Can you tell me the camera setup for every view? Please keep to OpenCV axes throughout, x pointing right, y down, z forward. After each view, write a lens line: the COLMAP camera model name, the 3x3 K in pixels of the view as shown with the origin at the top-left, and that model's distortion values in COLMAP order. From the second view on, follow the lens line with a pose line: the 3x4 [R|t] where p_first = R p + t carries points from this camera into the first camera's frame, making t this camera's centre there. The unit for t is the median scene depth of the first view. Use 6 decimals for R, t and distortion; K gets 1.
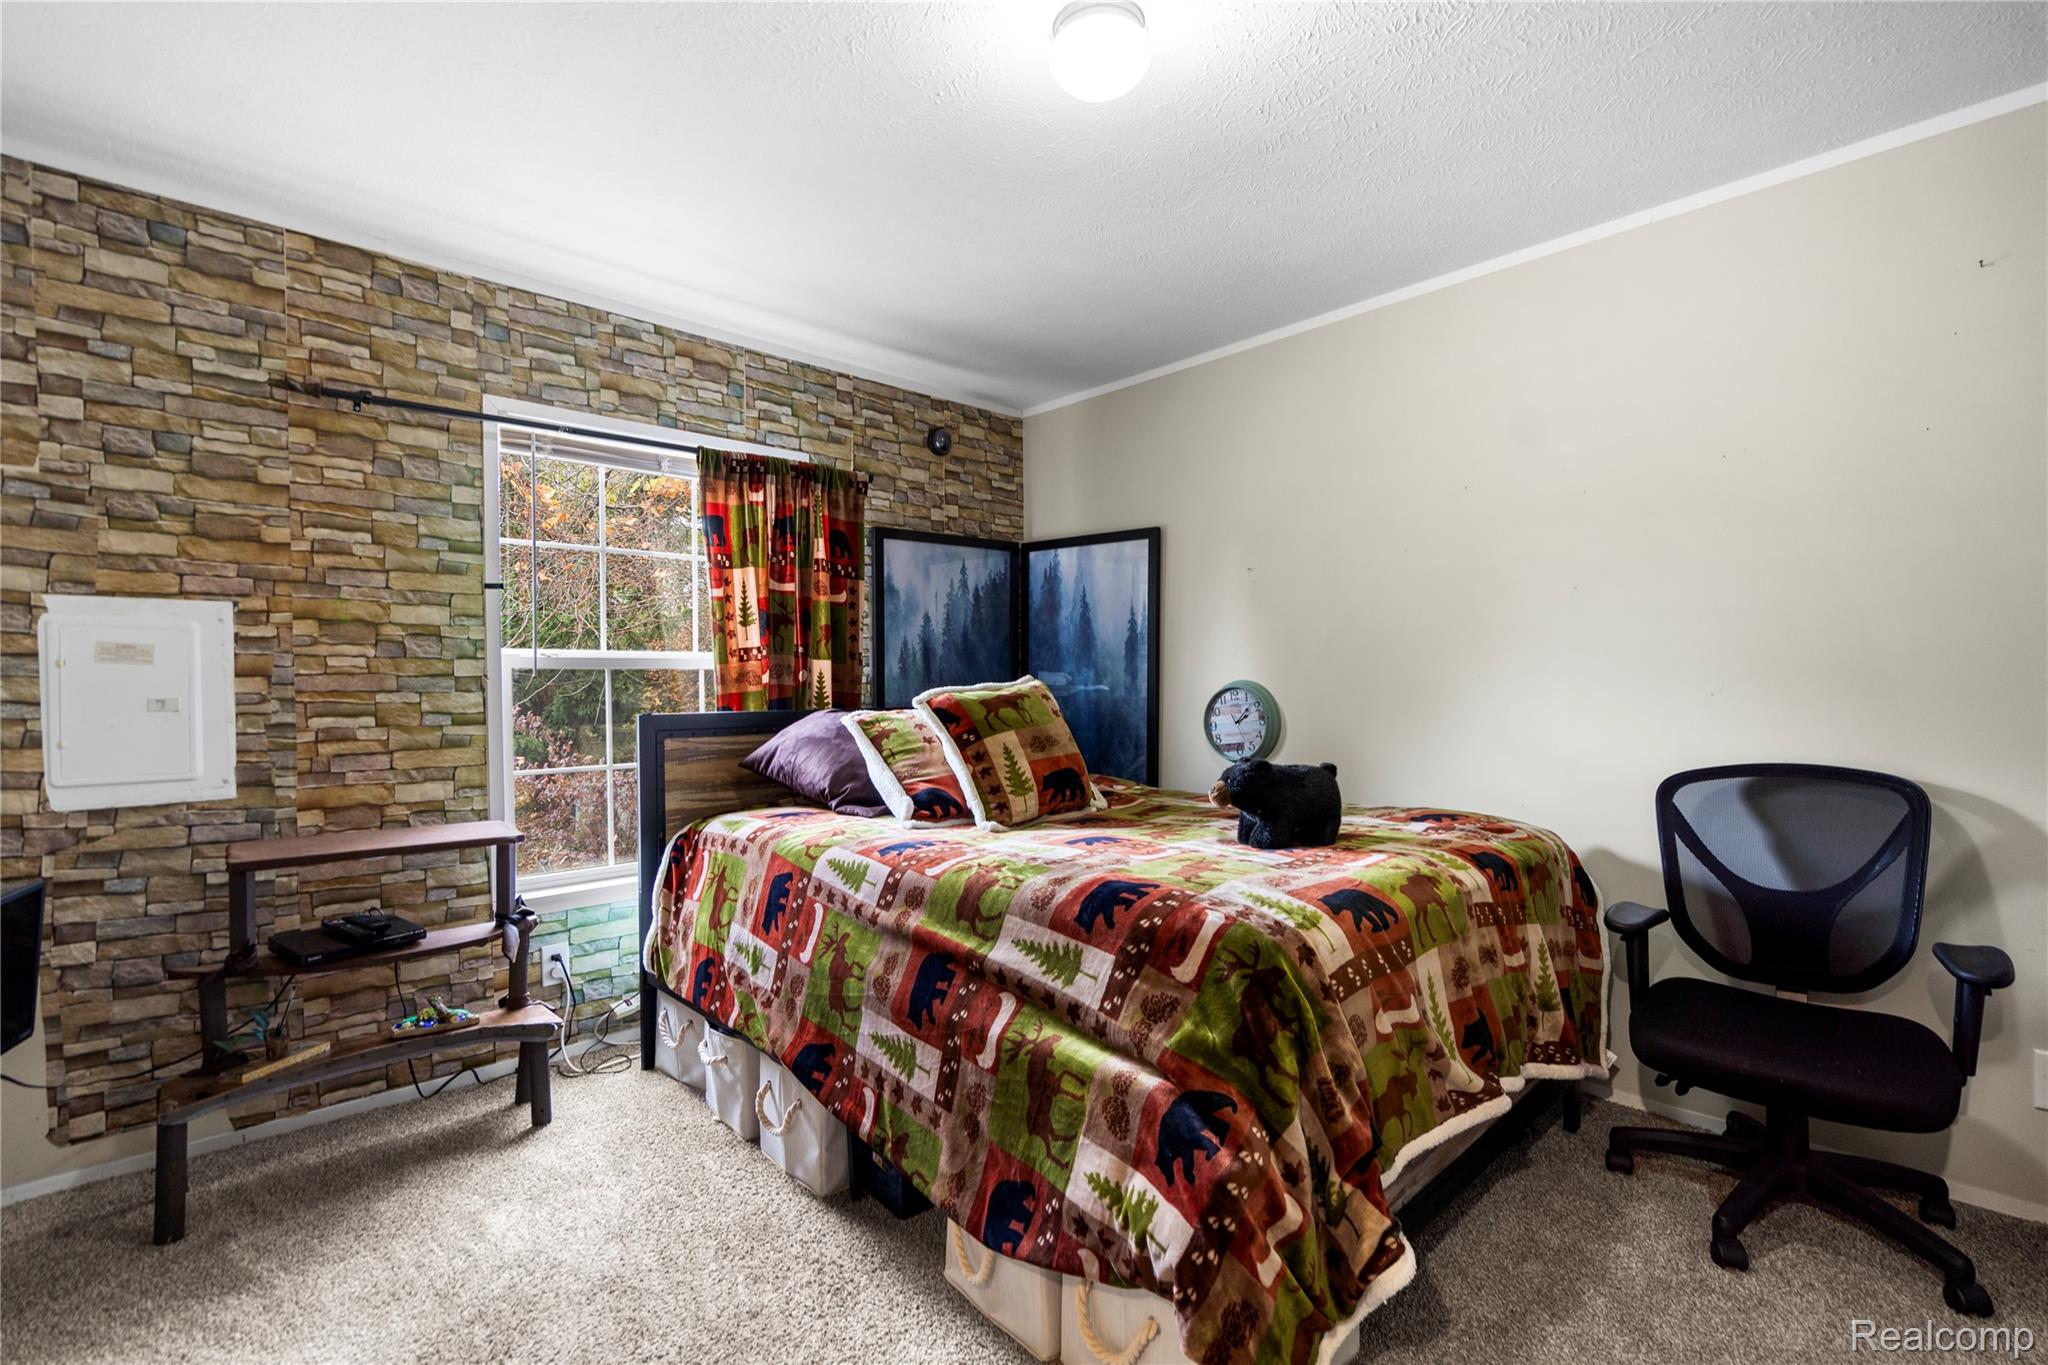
lens RADIAL K [[946.4, 0, 1009.9], [0, 946.4, 675.1], [0, 0, 1]] dist [-0.003052, 0.000344]
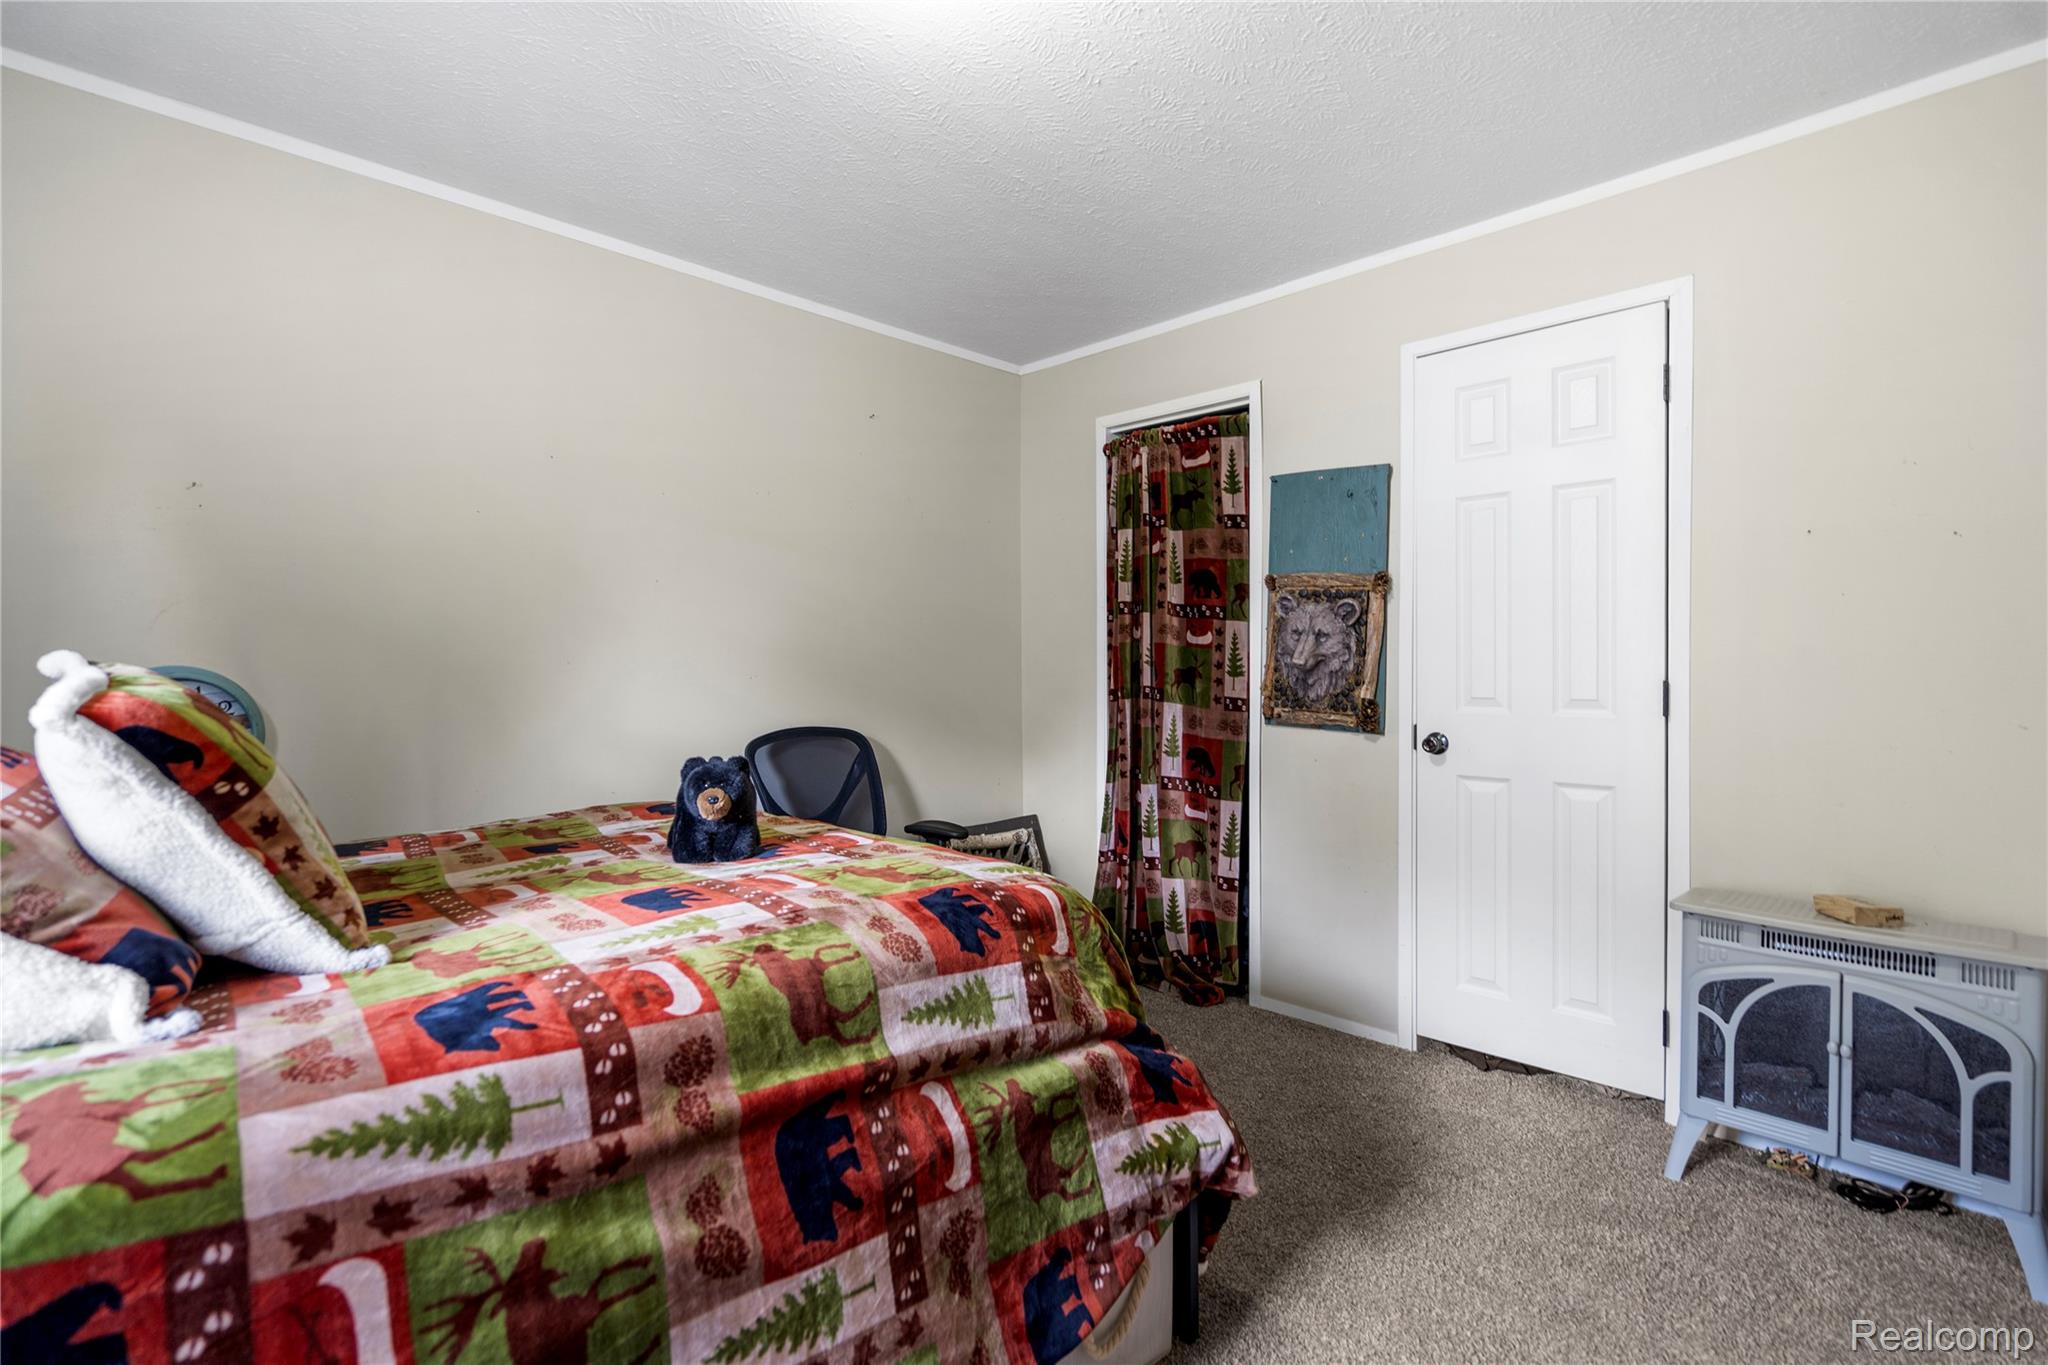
lens RADIAL K [[946.4, 0, 1009.9], [0, 946.4, 675.1], [0, 0, 1]] dist [-0.003052, 0.000344]
pose [[-0.055134, -0.001031, 0.998478, -0.726912], [-0.005584, 0.999984, 0.000724, 0.016596], [-0.998463, -0.005535, -0.055139, 0.960622]]
